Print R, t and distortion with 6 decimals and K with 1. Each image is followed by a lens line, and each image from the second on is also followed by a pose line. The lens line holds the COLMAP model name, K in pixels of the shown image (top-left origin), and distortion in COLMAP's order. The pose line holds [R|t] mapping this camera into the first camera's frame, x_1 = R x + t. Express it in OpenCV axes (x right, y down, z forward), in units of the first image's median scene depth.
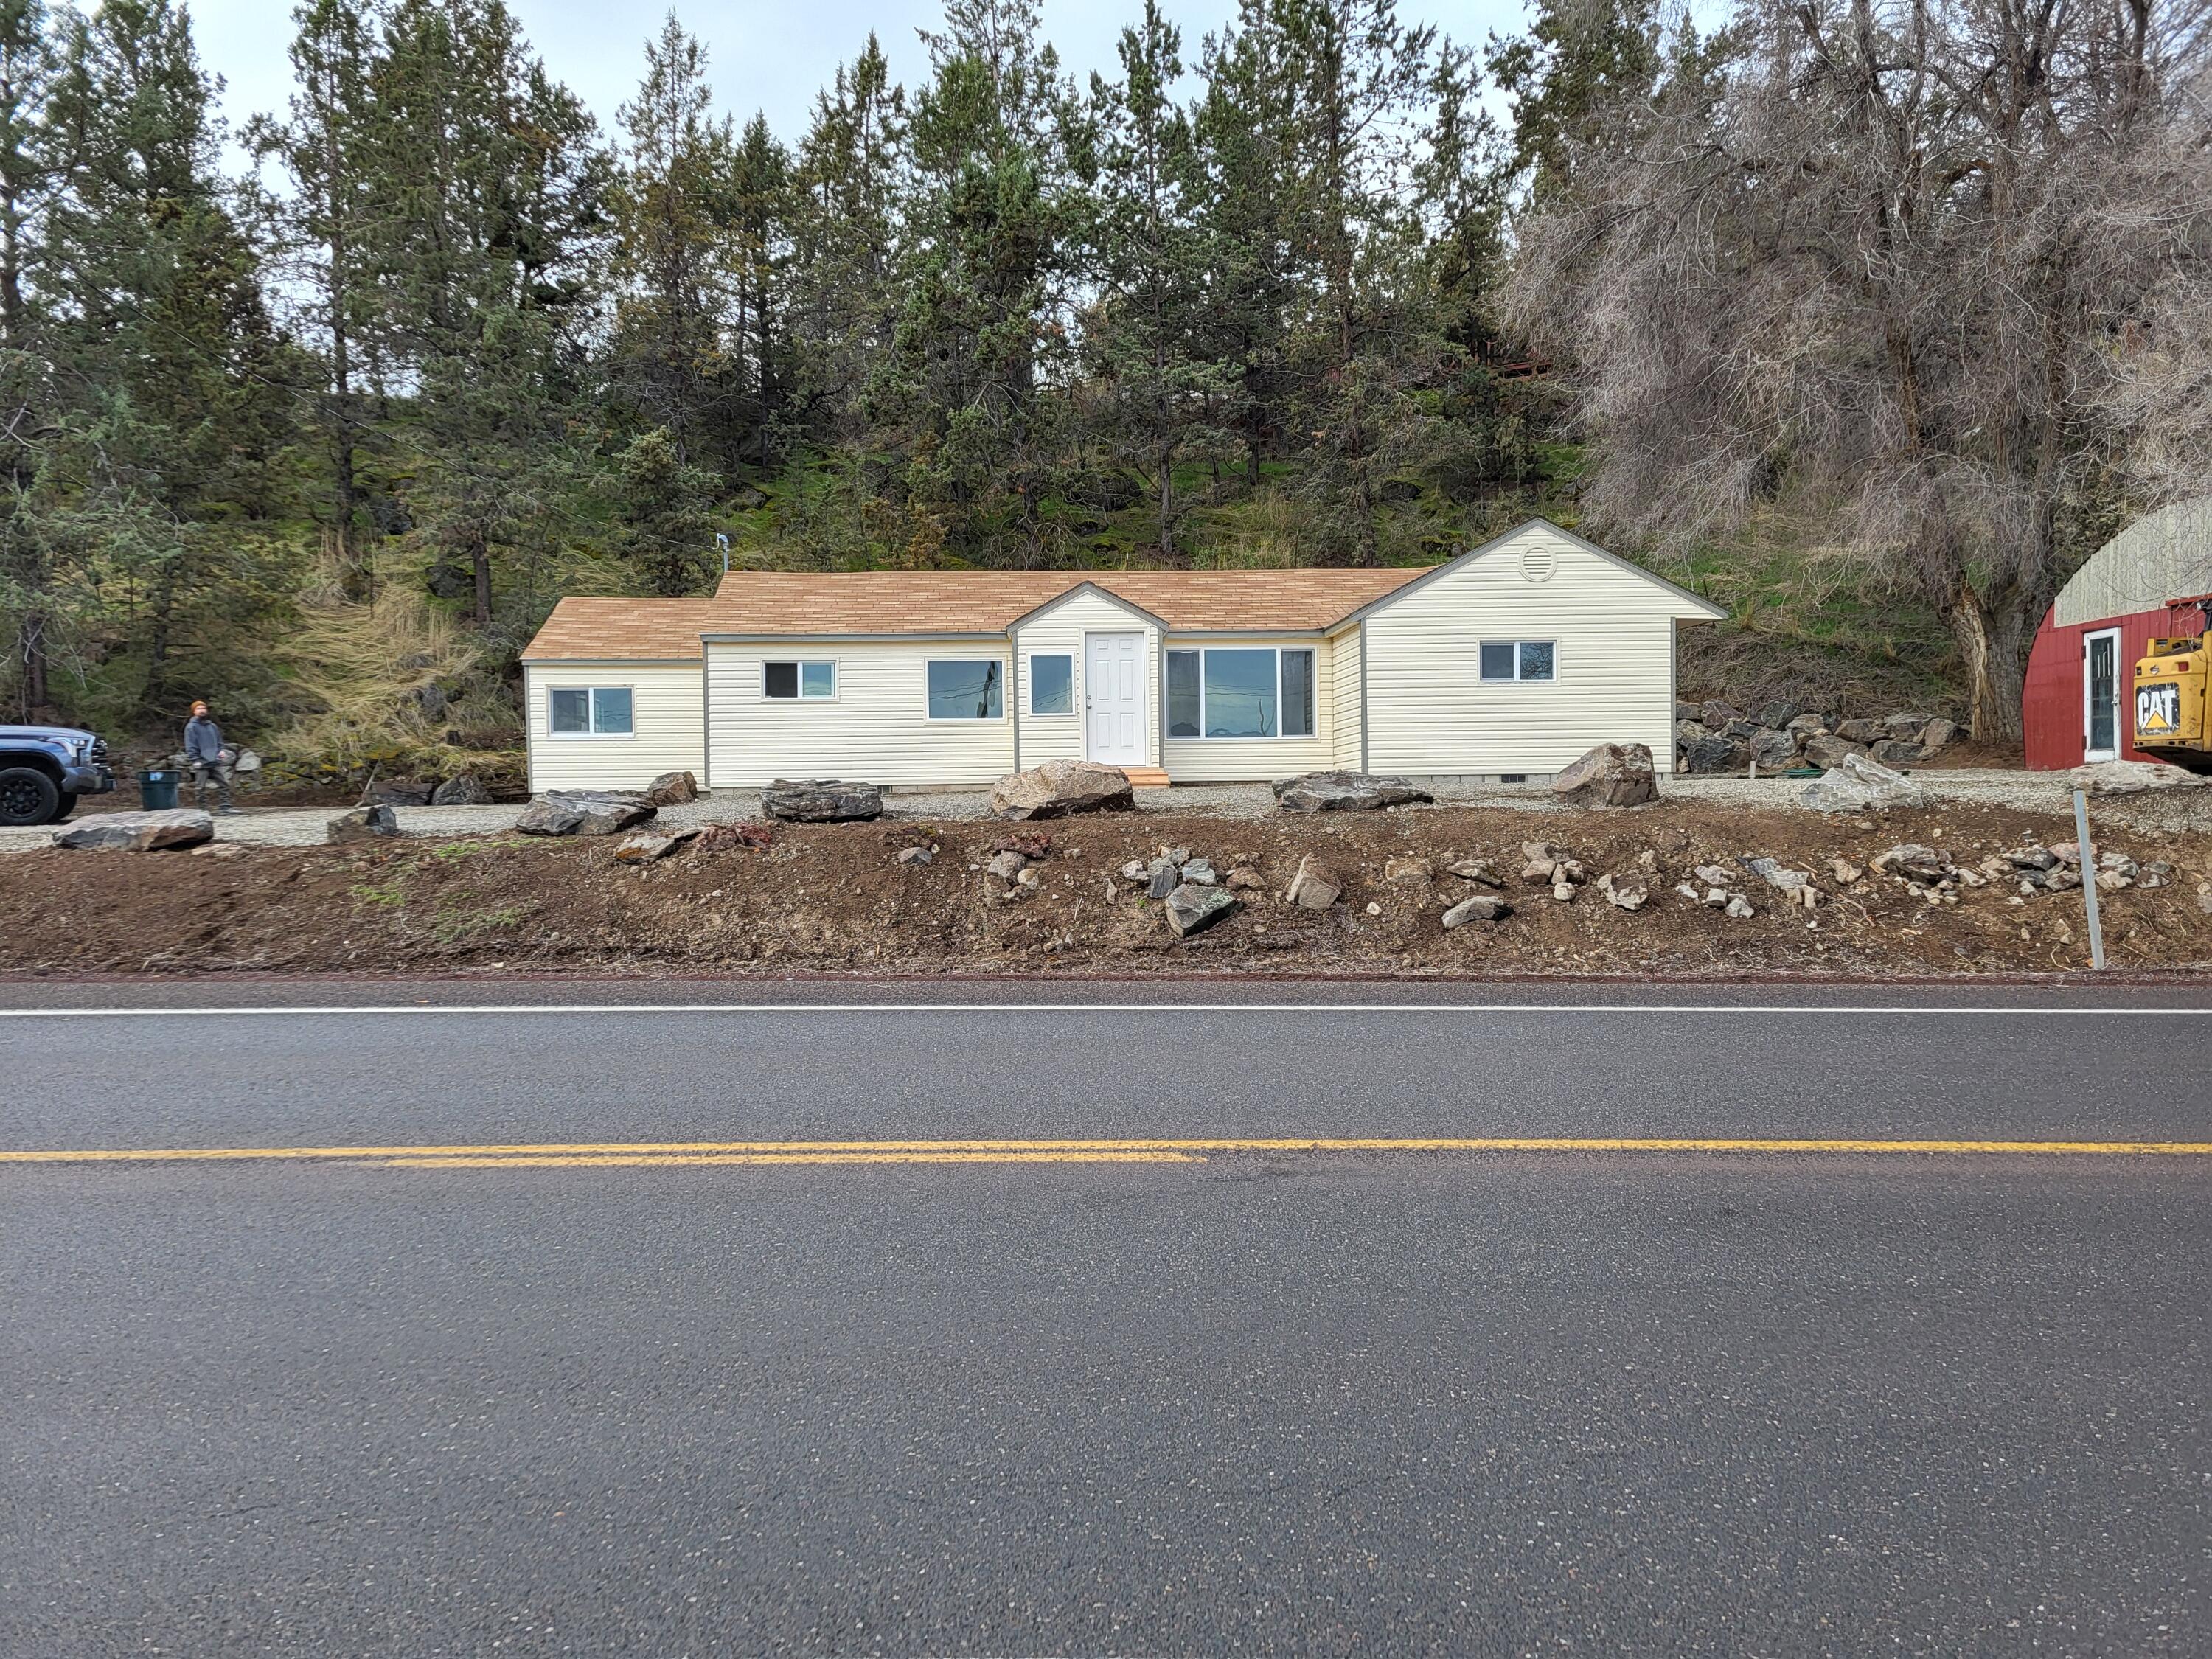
lens RADIAL K [[1684.6, 0, 1106.0], [0, 1684.6, 829.5], [0, 0, 1]] dist [0.056442, -0.003306]
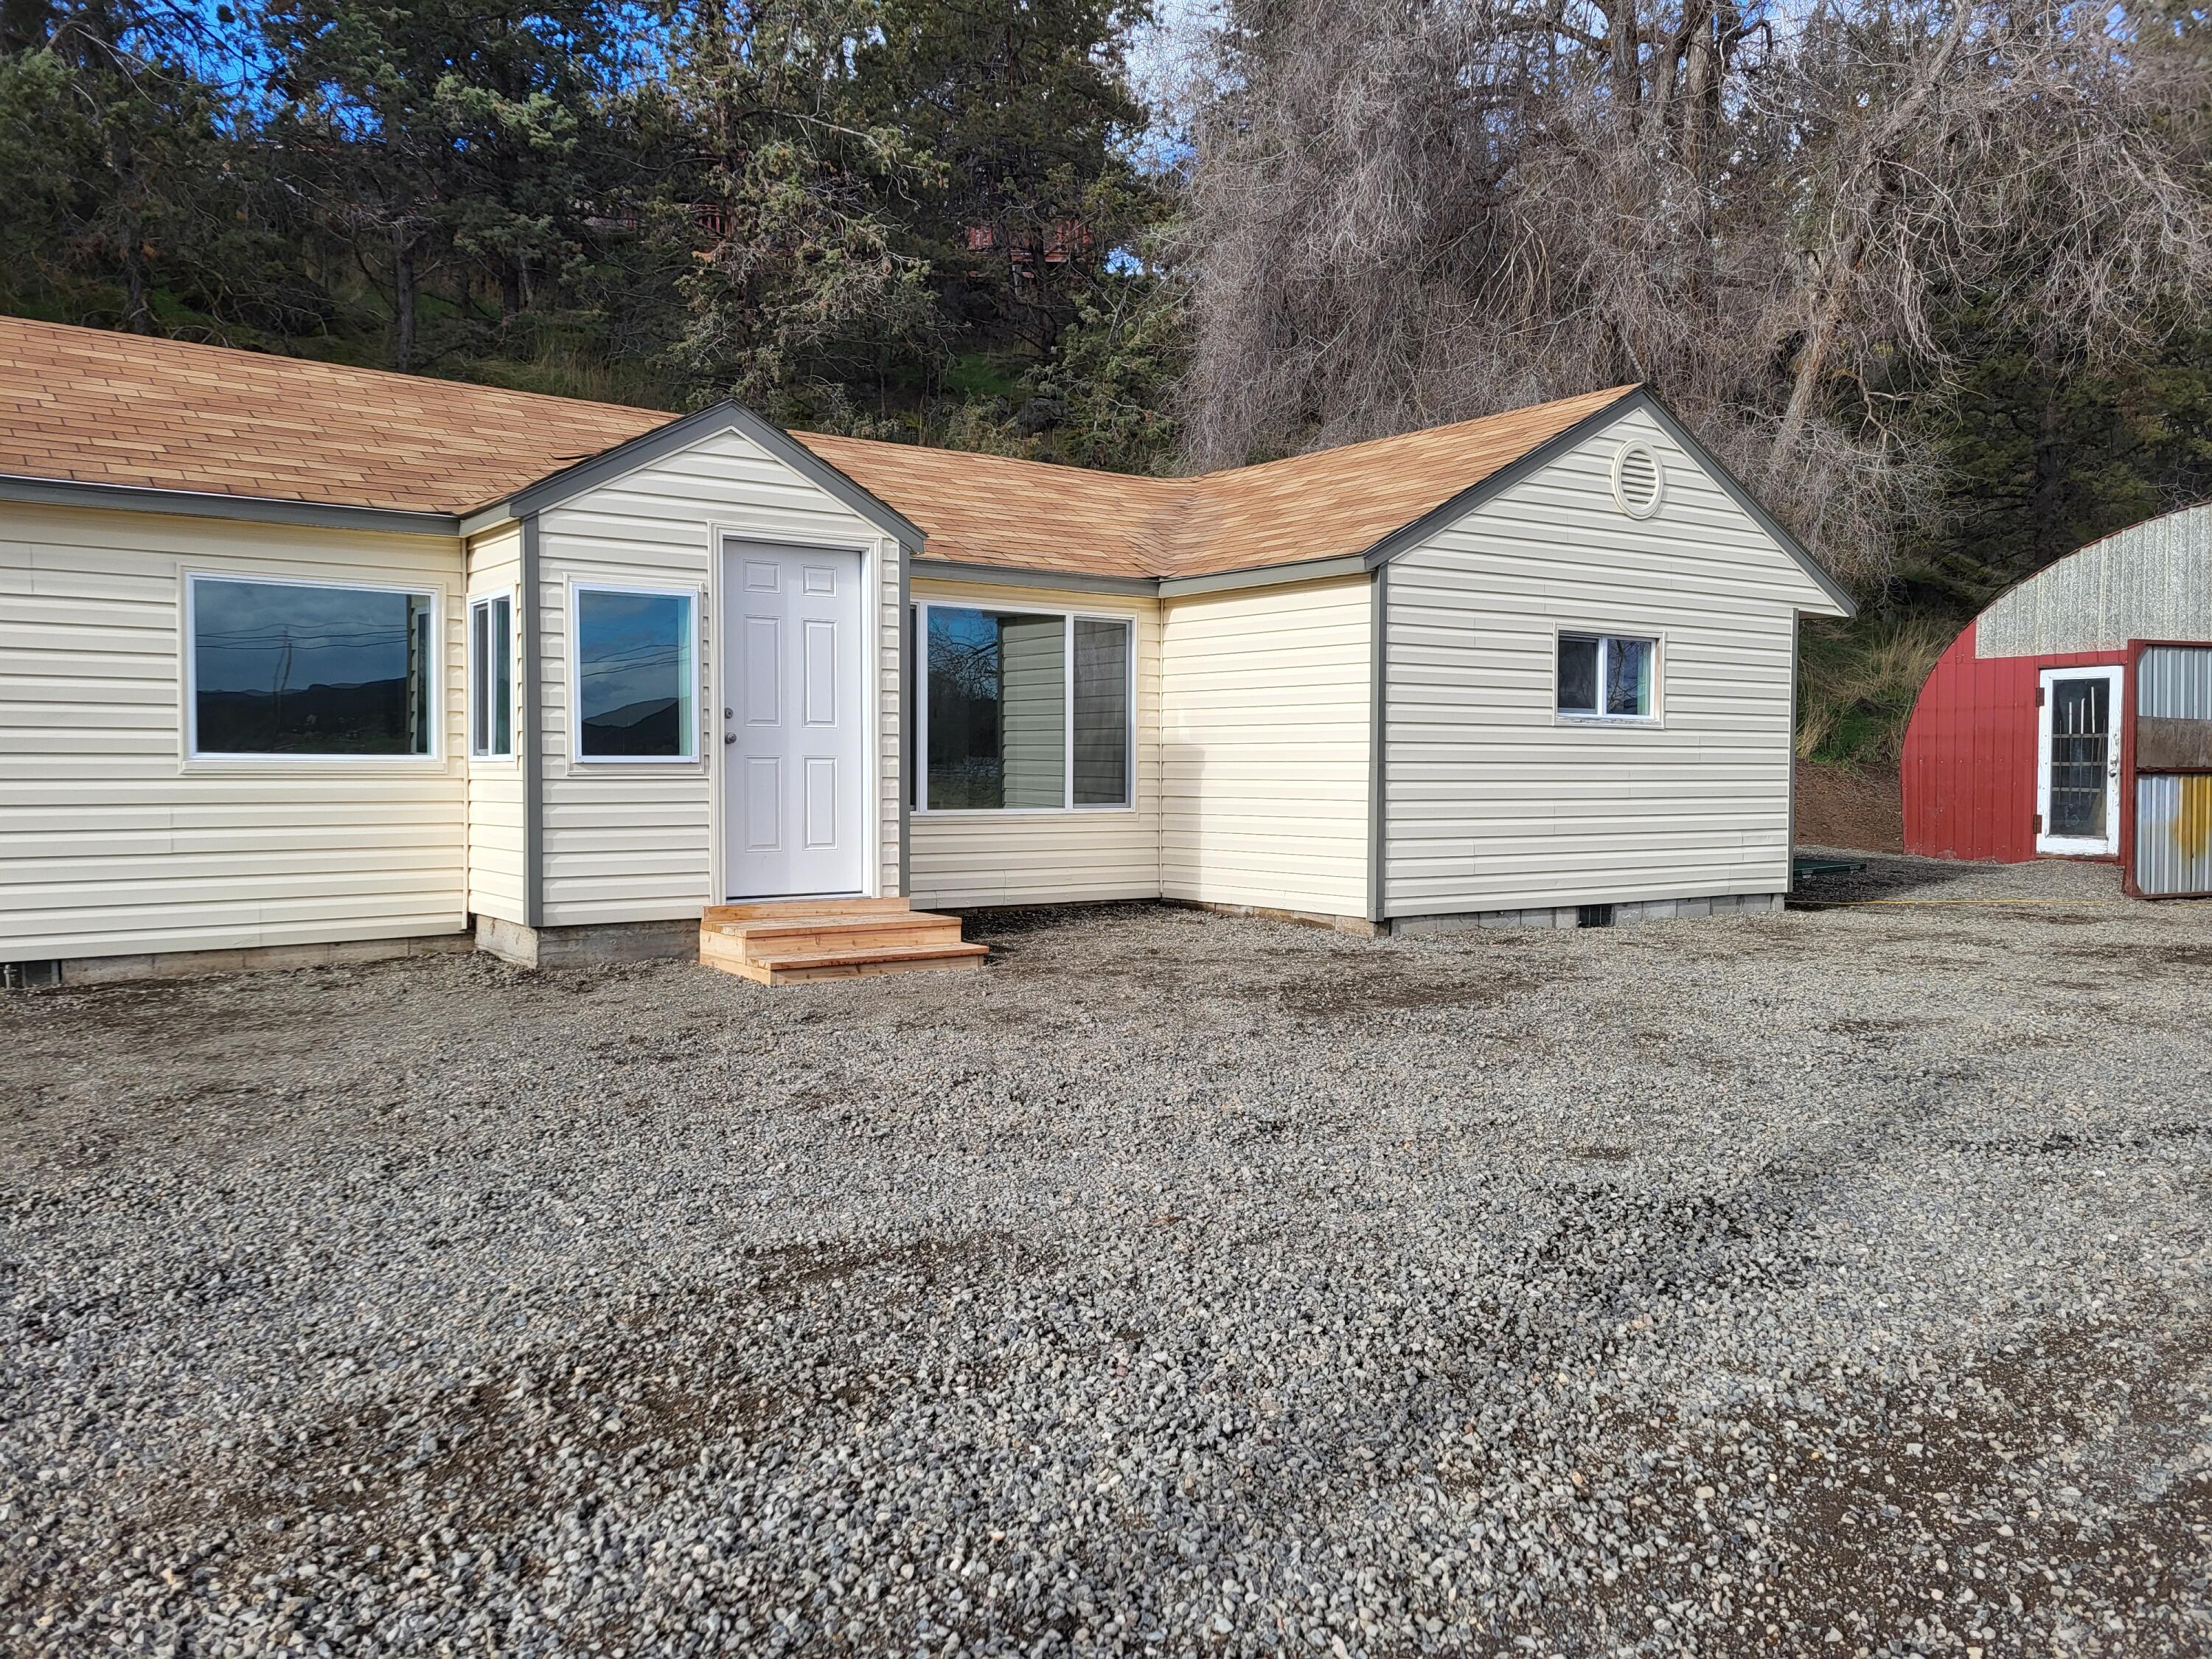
lens RADIAL K [[1684.6, 0, 1106.0], [0, 1684.6, 829.5], [0, 0, 1]] dist [0.056442, -0.003306]
pose [[0.845133, -0.001303, 0.534554, -0.139285], [-0.010954, 0.999745, 0.019756, -0.061128], [-0.534444, -0.022552, 0.844903, 0.639090]]
